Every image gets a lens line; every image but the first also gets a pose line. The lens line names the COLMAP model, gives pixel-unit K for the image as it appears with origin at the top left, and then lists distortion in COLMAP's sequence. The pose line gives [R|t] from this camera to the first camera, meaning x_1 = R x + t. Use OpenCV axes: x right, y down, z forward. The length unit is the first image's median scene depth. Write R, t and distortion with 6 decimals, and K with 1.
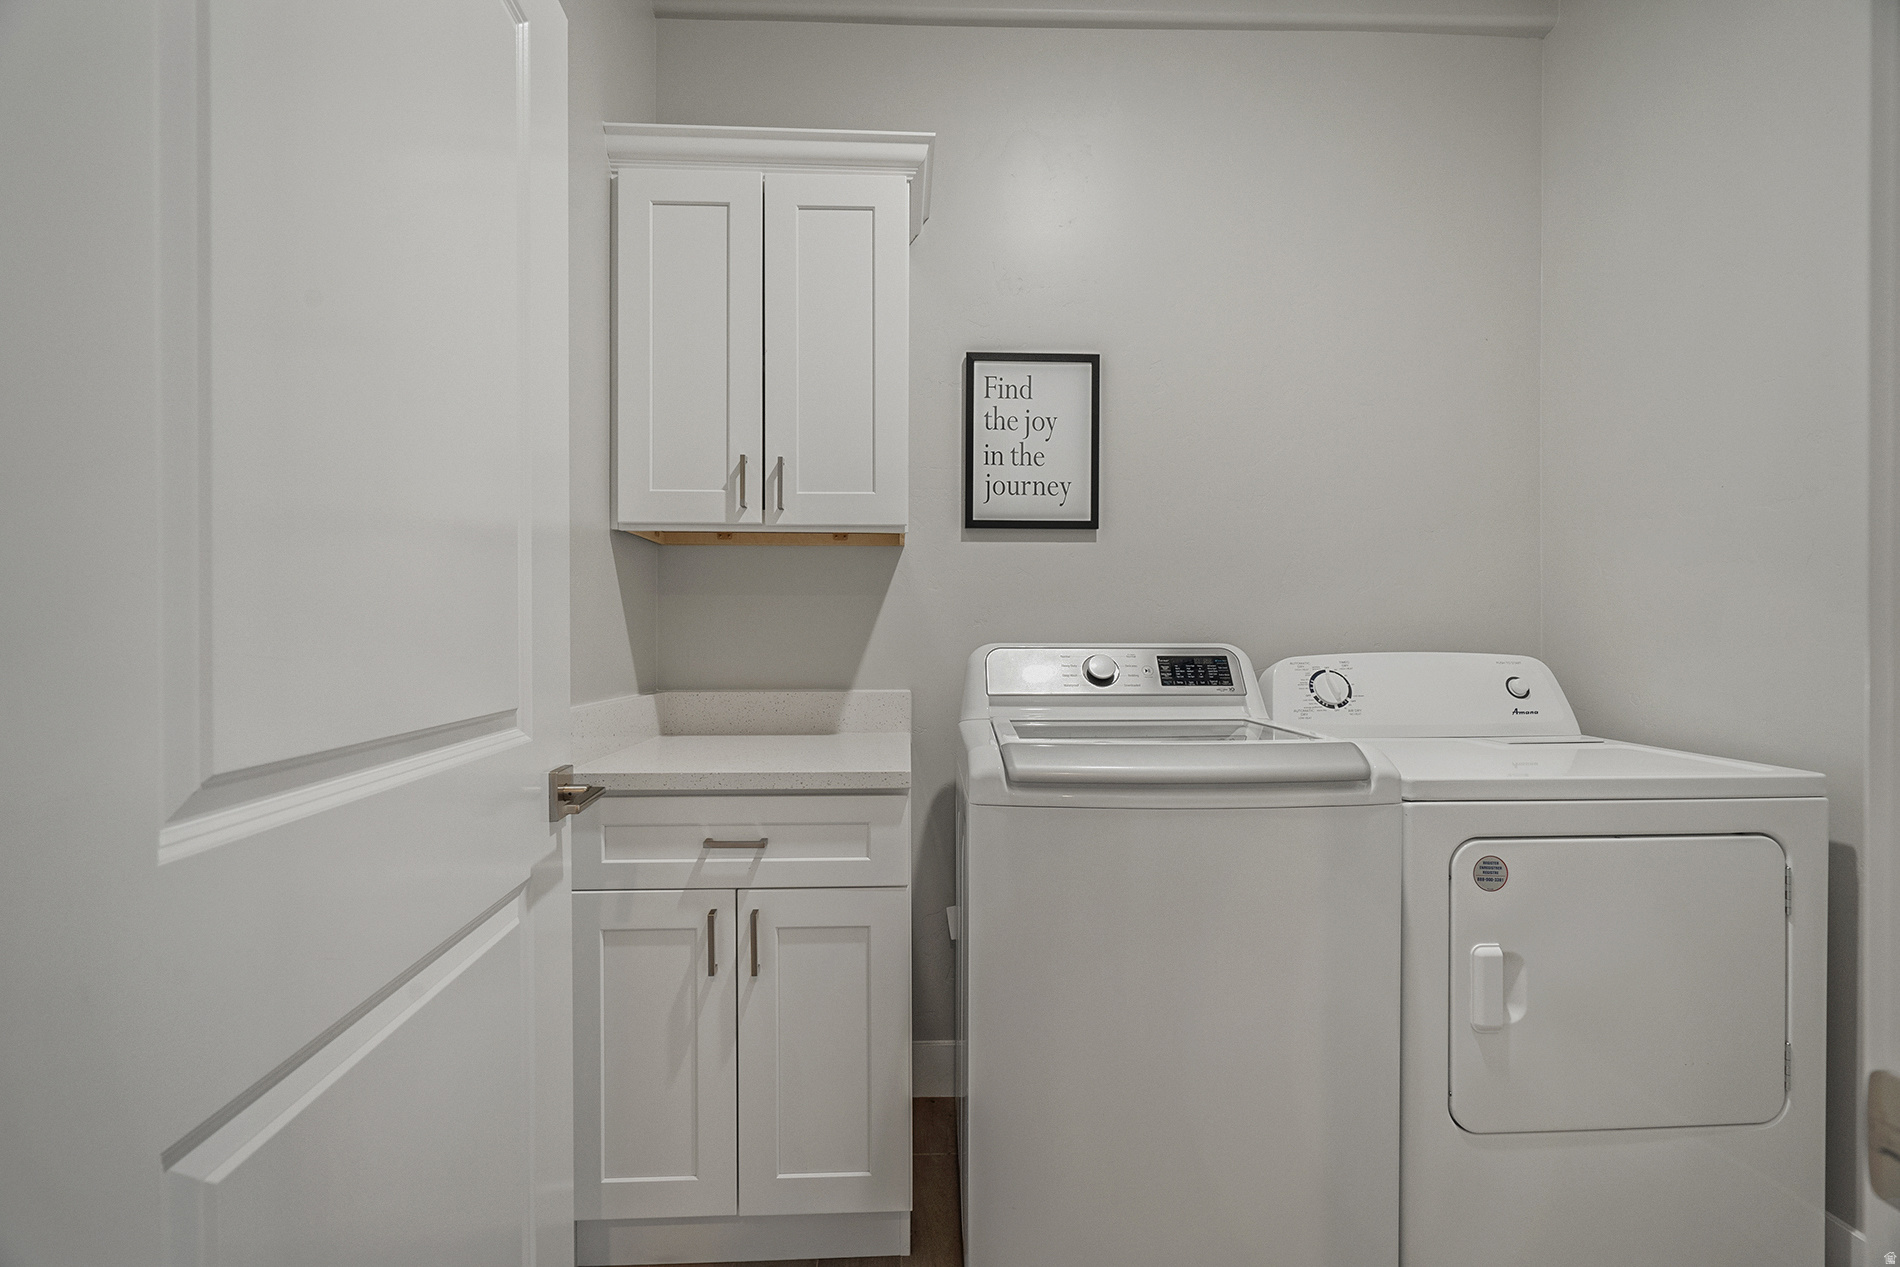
lens RADIAL K [[873.4, 0, 947.9], [0, 873.4, 625.6], [0, 0, 1]] dist [-0.001564, 0.000854]
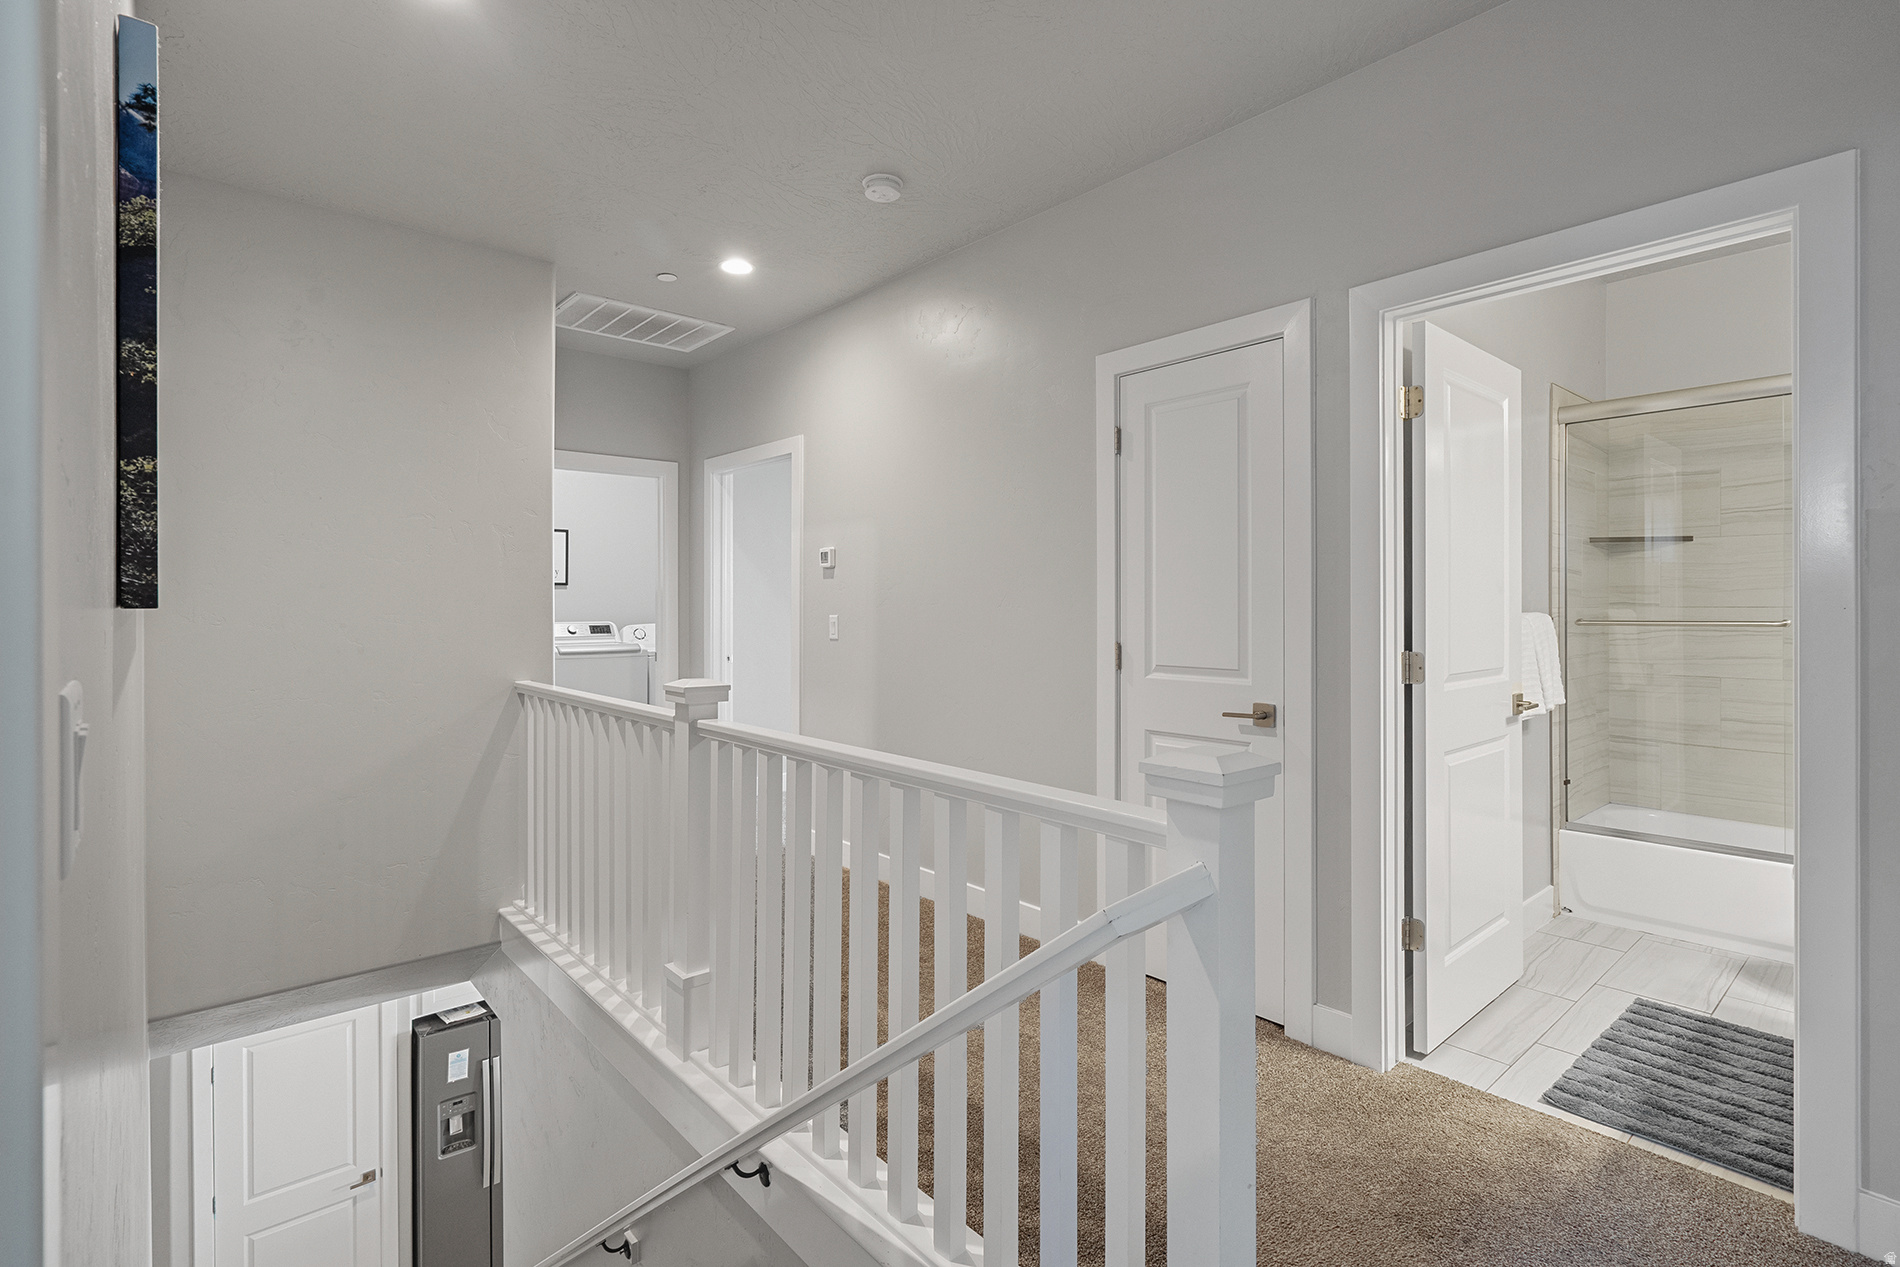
lens RADIAL K [[898.2, 0, 945.1], [0, 898.2, 609.7], [0, 0, 1]] dist [0.000728, 0.000567]
pose [[0.790006, -0.005461, 0.613074, -0.833681], [0.001308, 0.999973, 0.007221, -0.051634], [-0.613097, -0.004903, 0.789992, -2.693254]]
